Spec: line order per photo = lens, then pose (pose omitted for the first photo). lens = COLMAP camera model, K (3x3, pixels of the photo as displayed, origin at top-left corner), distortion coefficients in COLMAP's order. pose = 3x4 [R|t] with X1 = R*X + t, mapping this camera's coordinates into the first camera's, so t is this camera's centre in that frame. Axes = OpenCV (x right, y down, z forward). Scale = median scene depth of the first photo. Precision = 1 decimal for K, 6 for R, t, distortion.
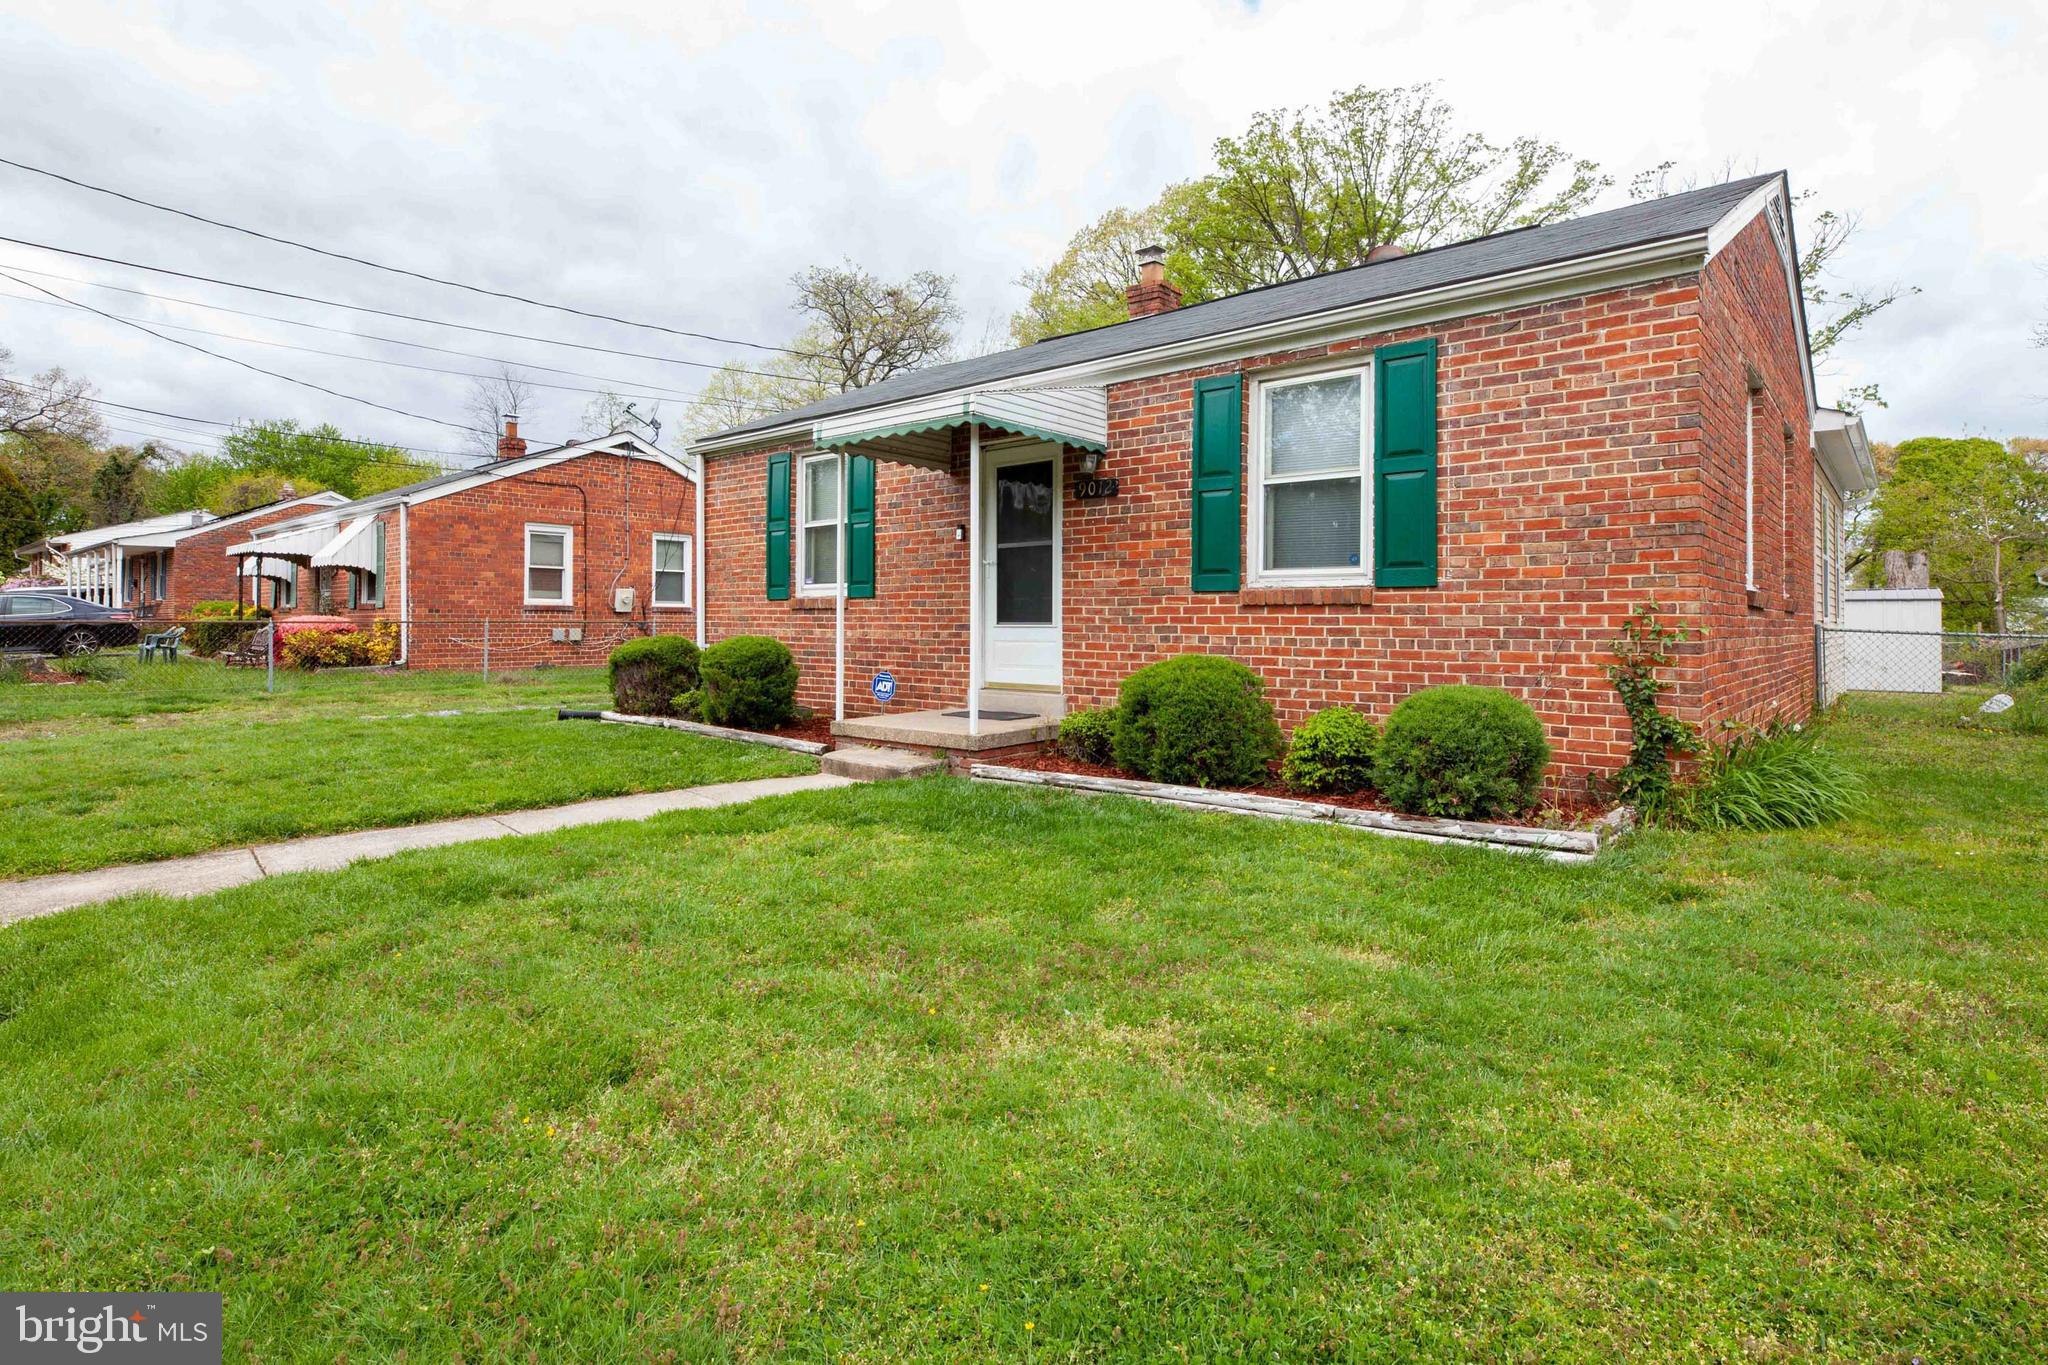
lens RADIAL K [[1017.4, 0, 1026.3], [0, 1017.4, 613.7], [0, 0, 1]] dist [0.004896, 0.000244]
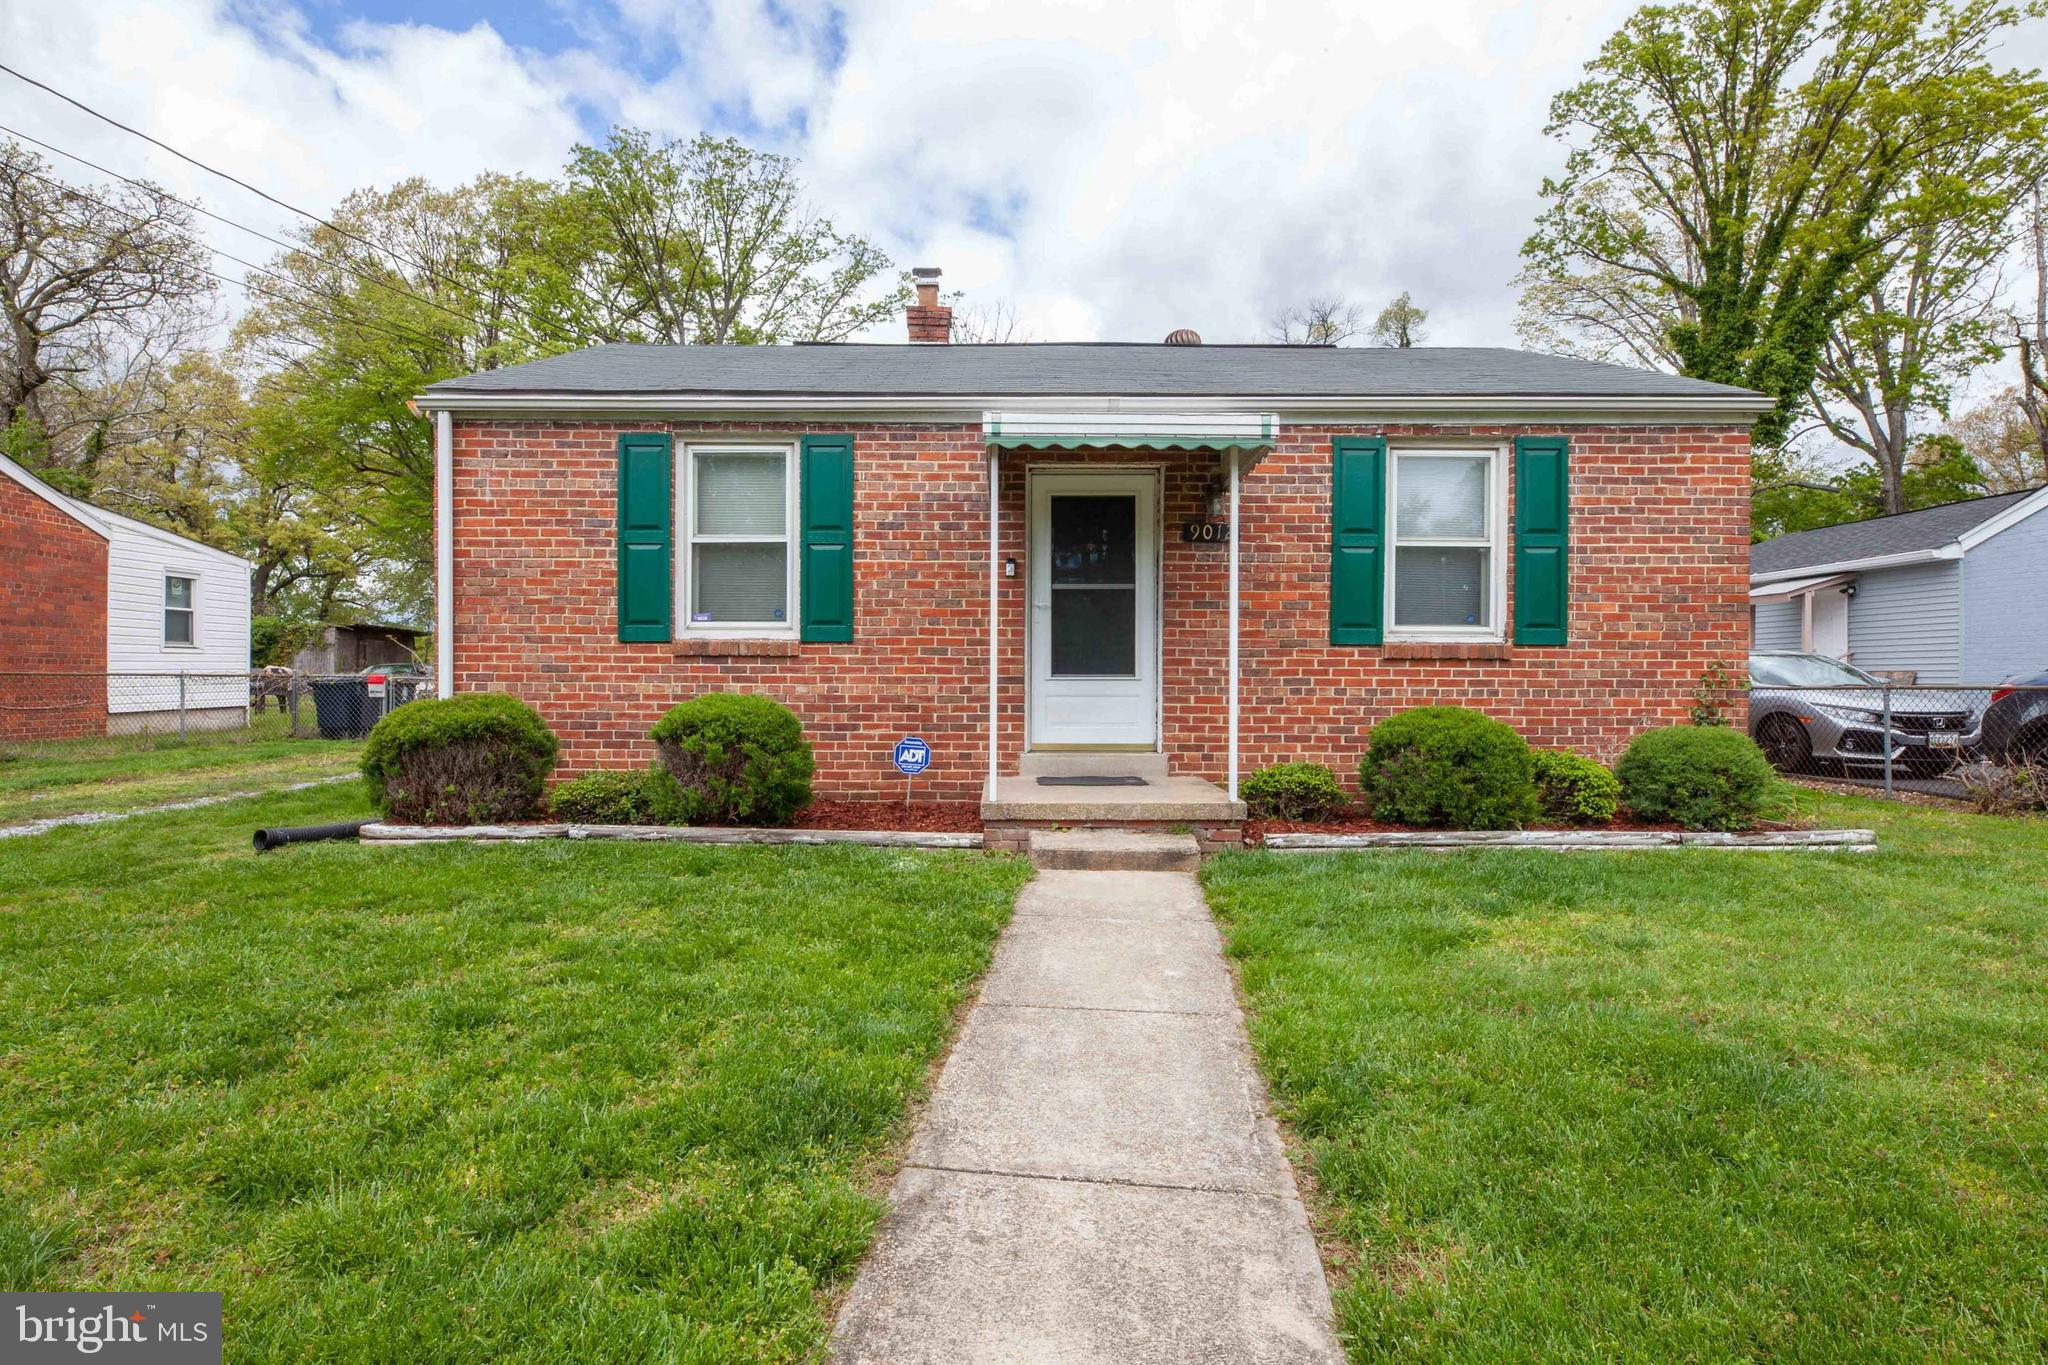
lens RADIAL K [[1017.4, 0, 992.3], [0, 1017.4, 672.7], [0, 0, 1]] dist [0.004896, 0.000244]
pose [[0.754347, 0.003345, 0.656468, -0.796532], [-0.006338, 0.999978, 0.002188, 0.006664], [-0.656446, -0.005811, 0.754351, 0.479019]]
